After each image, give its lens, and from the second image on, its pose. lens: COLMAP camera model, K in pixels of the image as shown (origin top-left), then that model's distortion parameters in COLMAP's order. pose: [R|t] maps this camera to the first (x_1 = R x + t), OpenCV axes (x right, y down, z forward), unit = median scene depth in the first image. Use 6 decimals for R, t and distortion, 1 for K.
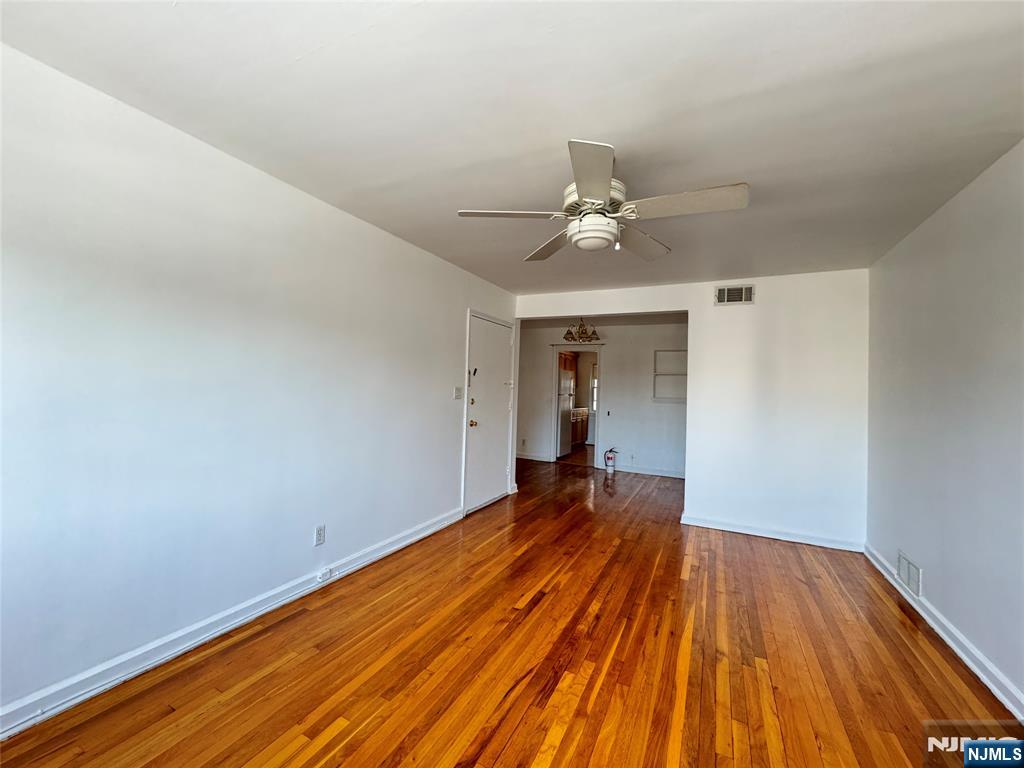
lens RADIAL K [[407.8, 0, 512.0], [0, 407.8, 385.1], [0, 0, 1]] dist [-0.006385, 0.000268]
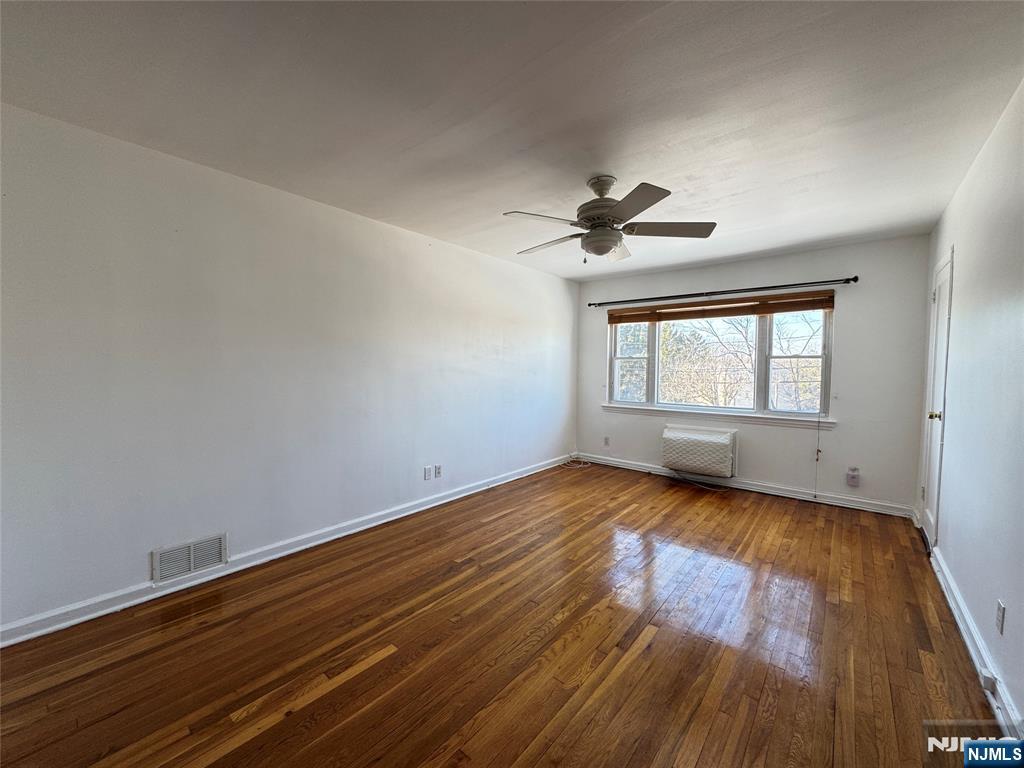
lens RADIAL K [[407.8, 0, 512.1], [0, 407.8, 384.2], [0, 0, 1]] dist [-0.006385, 0.000268]
pose [[-0.973170, -0.050234, 0.224536, 0.128979], [-0.040623, 0.998058, 0.047223, 0.018903], [-0.226472, 0.036835, -0.973321, 1.777075]]
